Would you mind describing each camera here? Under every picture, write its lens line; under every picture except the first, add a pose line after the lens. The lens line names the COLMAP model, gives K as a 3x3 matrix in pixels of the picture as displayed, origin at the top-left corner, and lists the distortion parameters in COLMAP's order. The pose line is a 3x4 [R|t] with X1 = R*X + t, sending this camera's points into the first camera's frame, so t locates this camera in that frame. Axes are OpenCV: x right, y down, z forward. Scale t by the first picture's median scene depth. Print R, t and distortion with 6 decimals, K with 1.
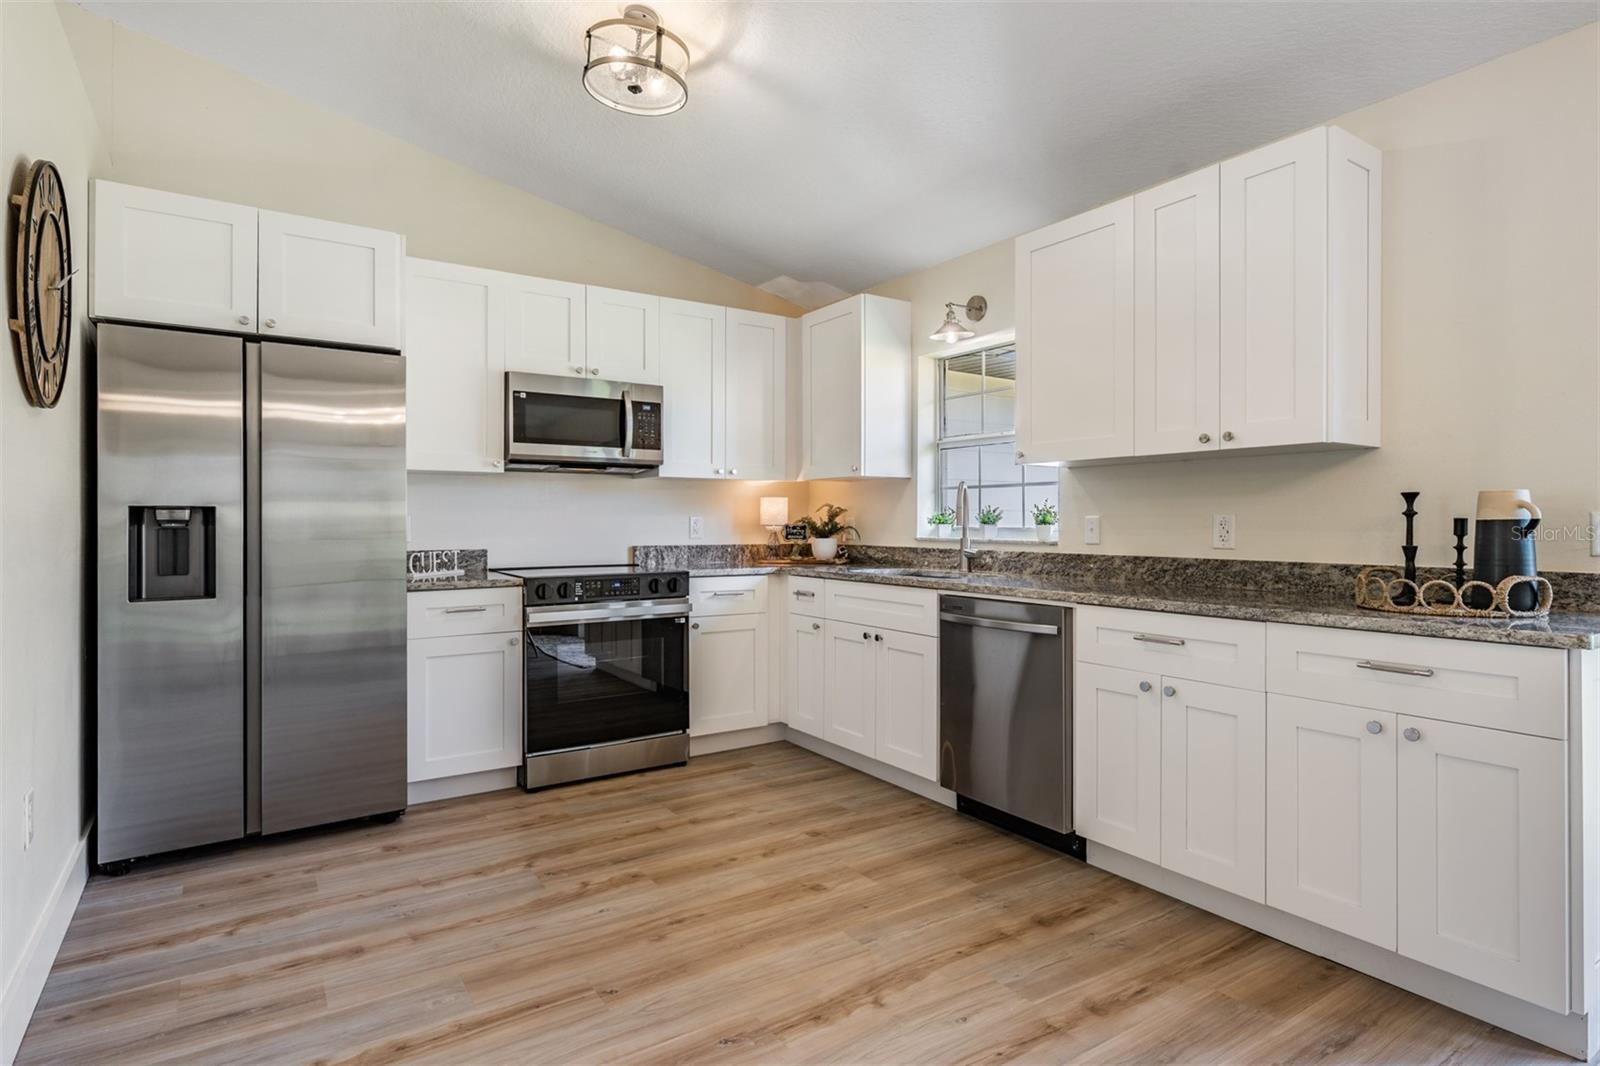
lens RADIAL K [[841.5, 0, 795.3], [0, 841.5, 522.9], [0, 0, 1]] dist [0.002554, 0.000139]
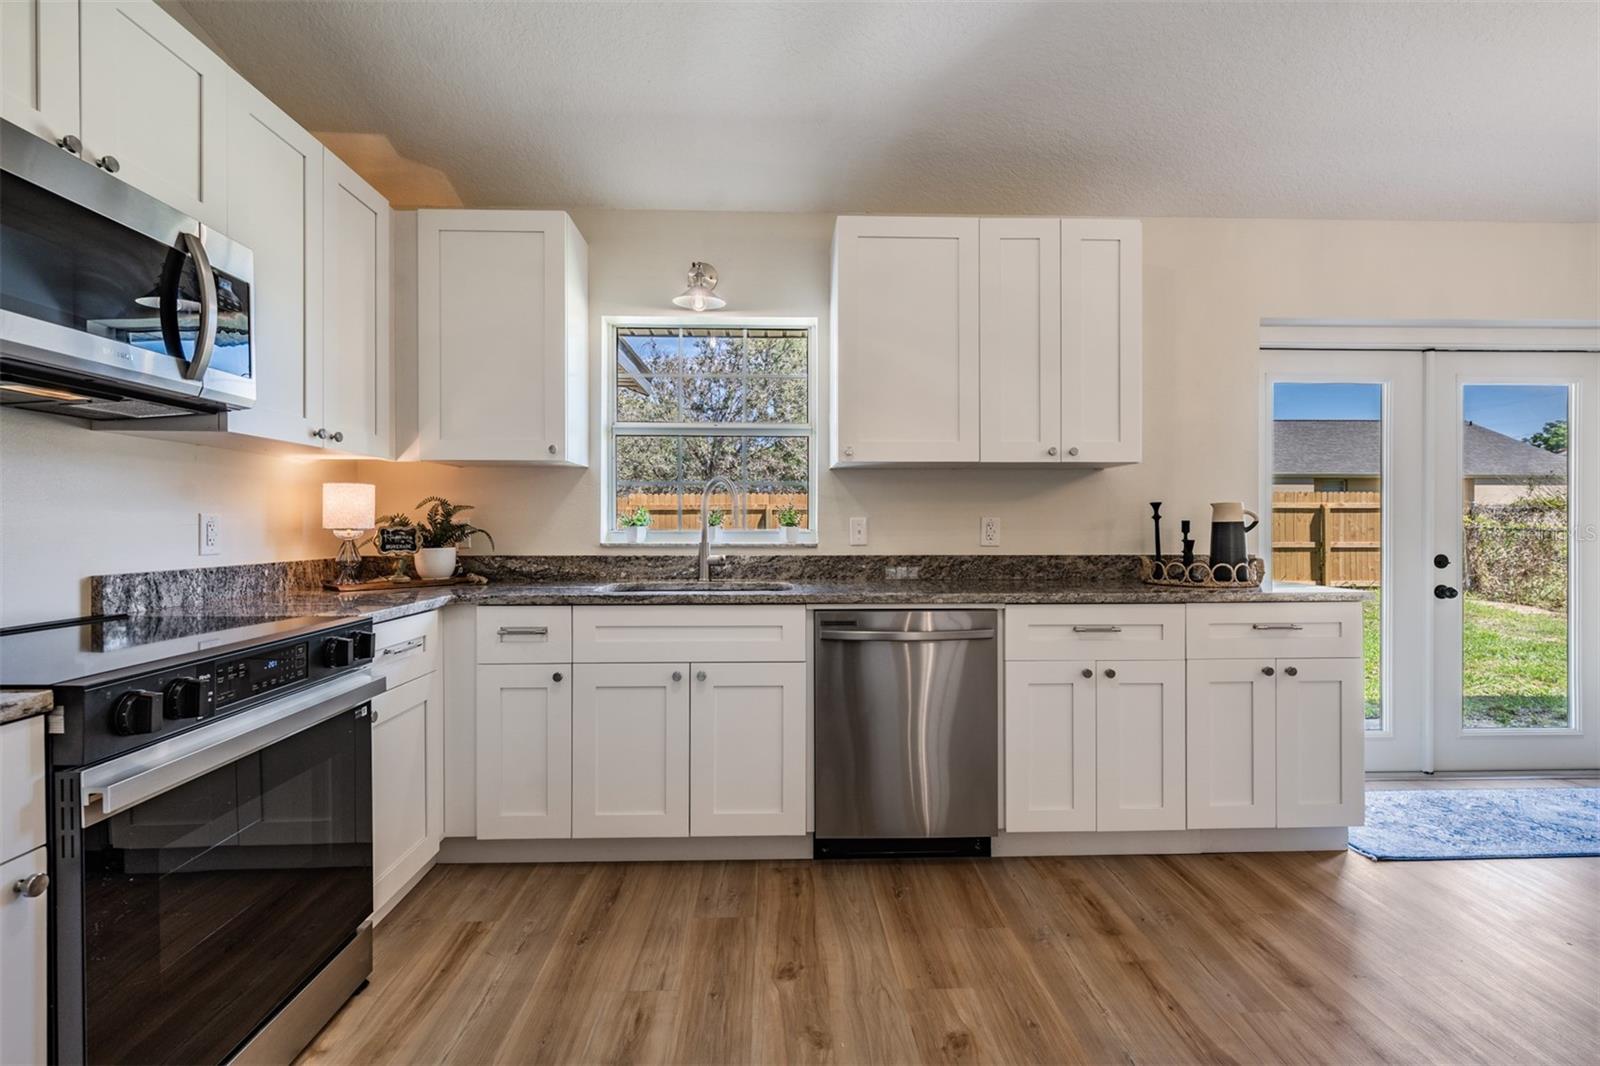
lens RADIAL K [[720.1, 0, 795.2], [0, 720.1, 527.0], [0, 0, 1]] dist [0.001561, 0.000412]
pose [[0.524062, -0.003817, 0.851671, -0.428664], [0.001674, 0.999993, 0.003451, -0.000014], [-0.851678, -0.000382, 0.524065, 0.612779]]
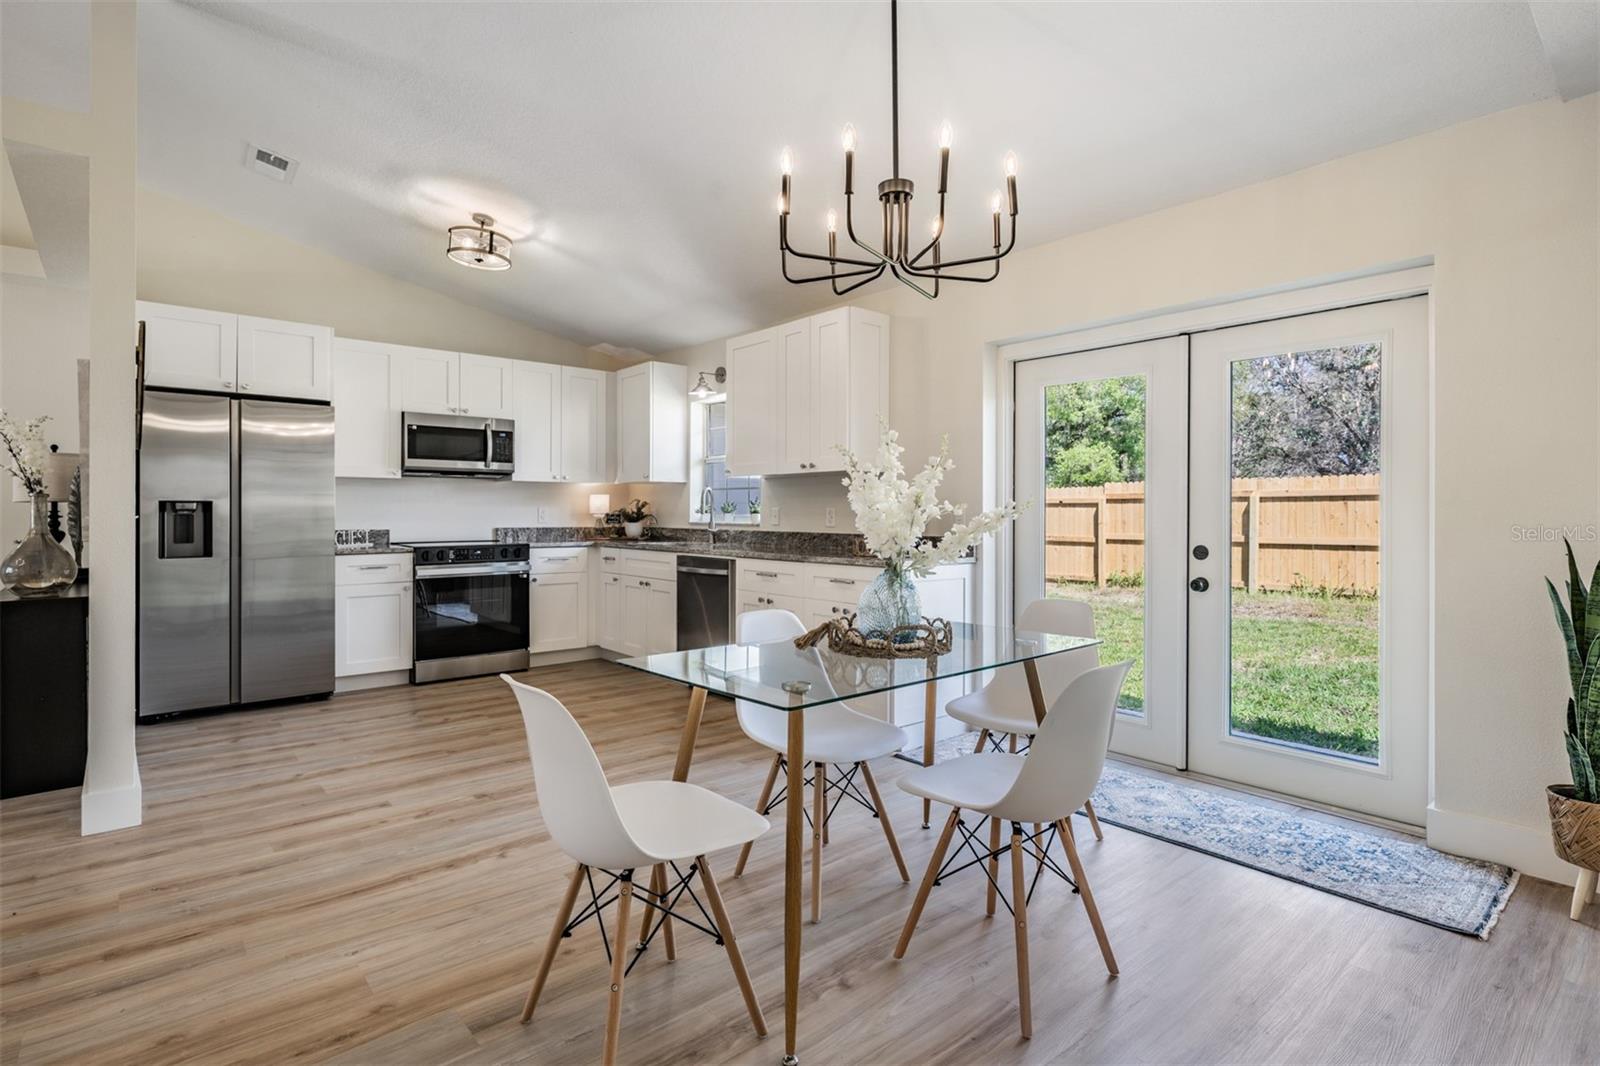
lens RADIAL K [[791.9, 0, 801.1], [0, 791.9, 513.0], [0, 0, 1]] dist [0.000583, -0.001095]
pose [[0.992533, 0.002164, 0.121959, 0.213945], [-0.002122, 0.999998, -0.000470, 0.001657], [-0.121960, 0.000207, 0.992535, -0.551327]]
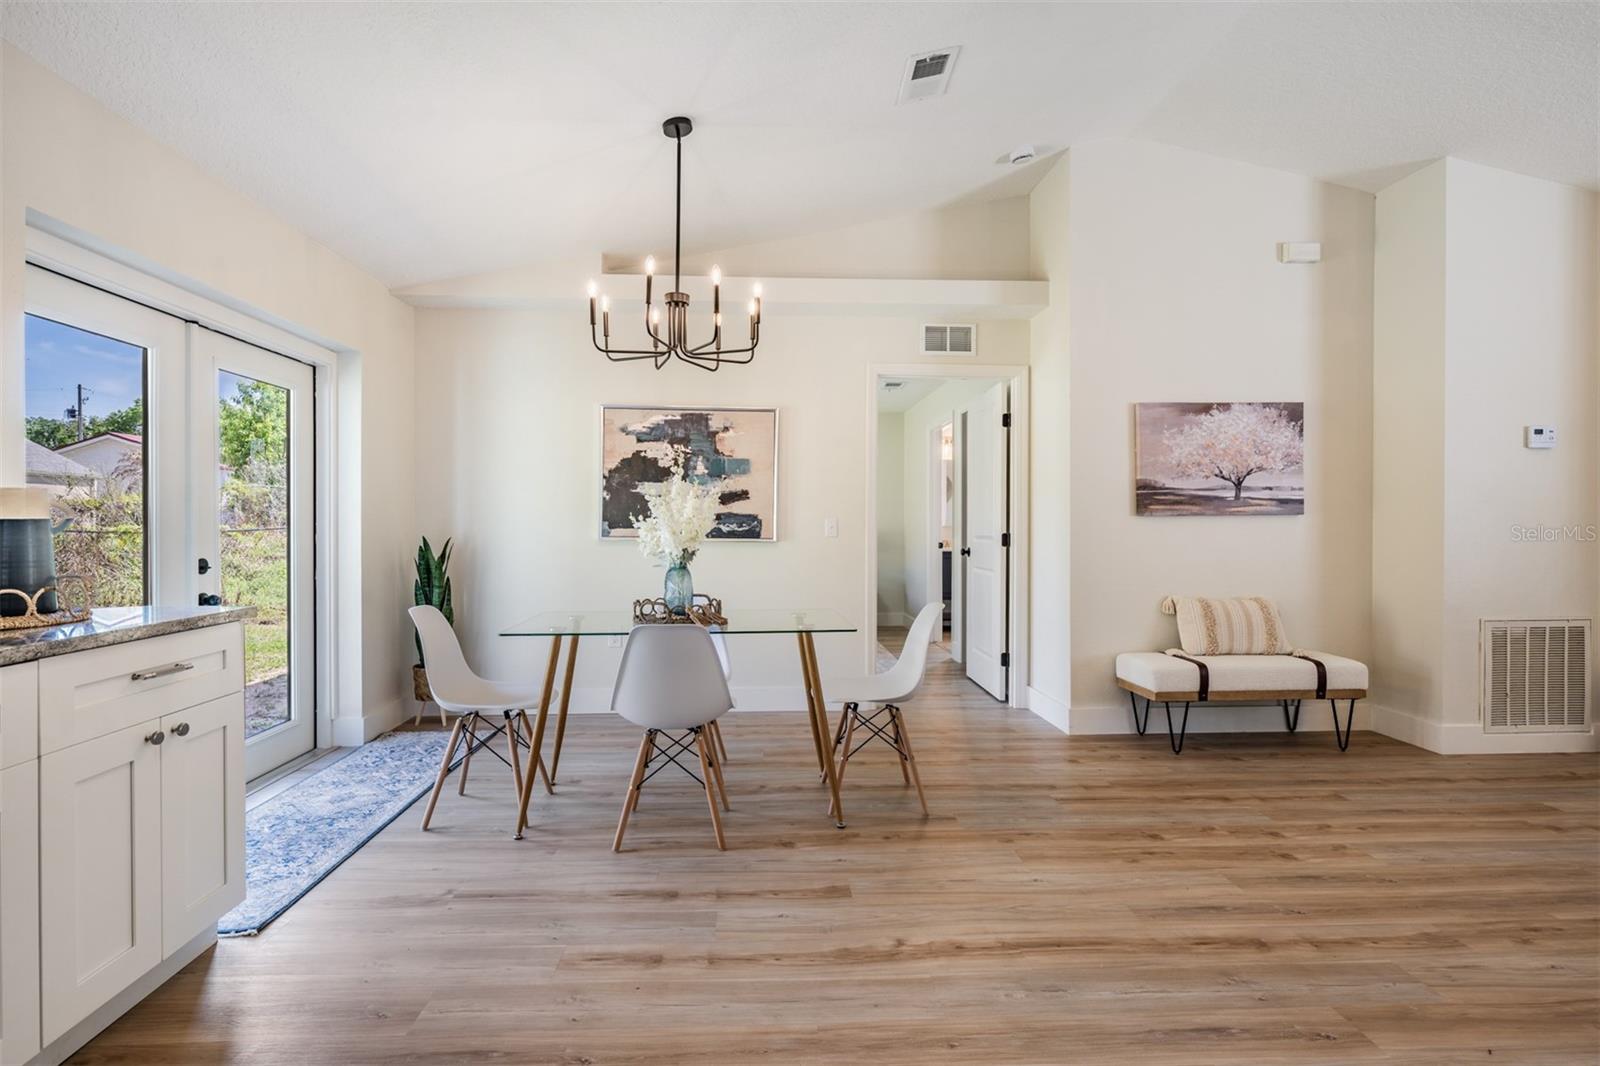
lens RADIAL K [[780.0, 0, 800.0], [0, 780.0, 533.0], [0, 0, 1]] dist [0.002760, -0.000796]
pose [[-0.862514, -0.005652, 0.506002, -0.222365], [-0.000922, 0.999954, 0.009596, 0.001840], [-0.506033, 0.007810, -0.862479, 0.816287]]
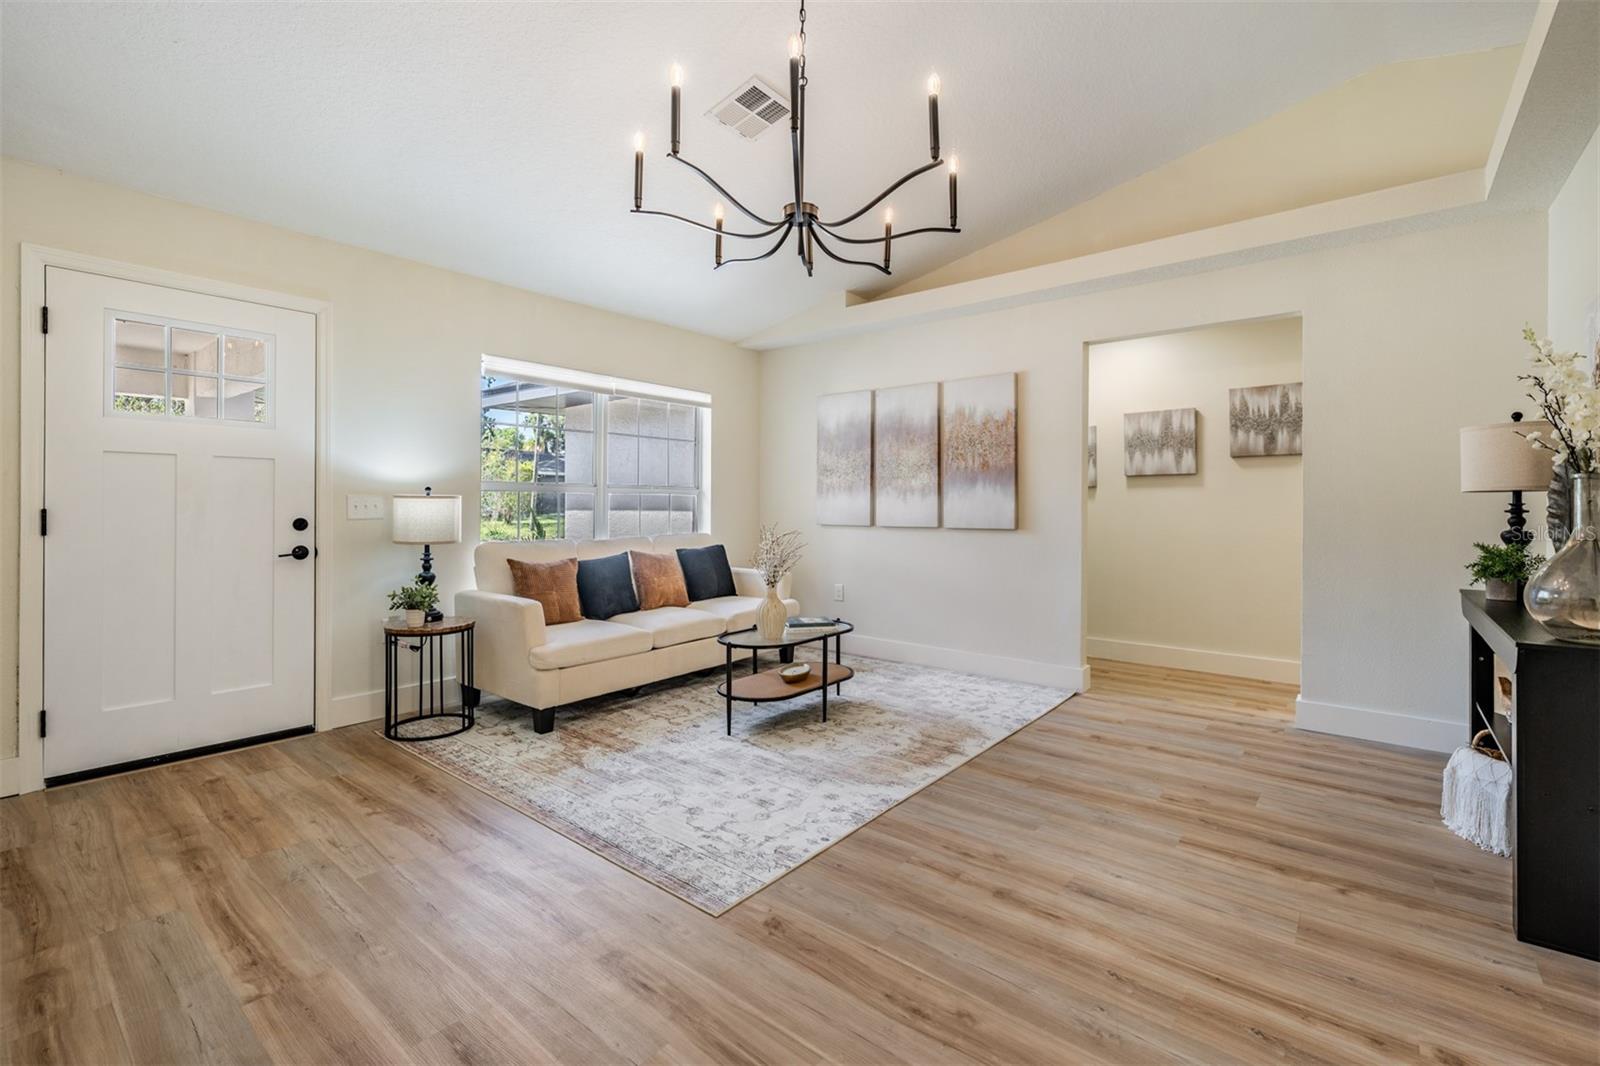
lens RADIAL K [[704.8, 0, 794.3], [0, 704.8, 507.1], [0, 0, 1]] dist [0.000962, -0.000035]
pose [[0.288555, 0.004547, -0.957452, -0.239263], [-0.004412, 0.999984, 0.003420, 0.005110], [0.957453, 0.003238, 0.288571, -0.214601]]
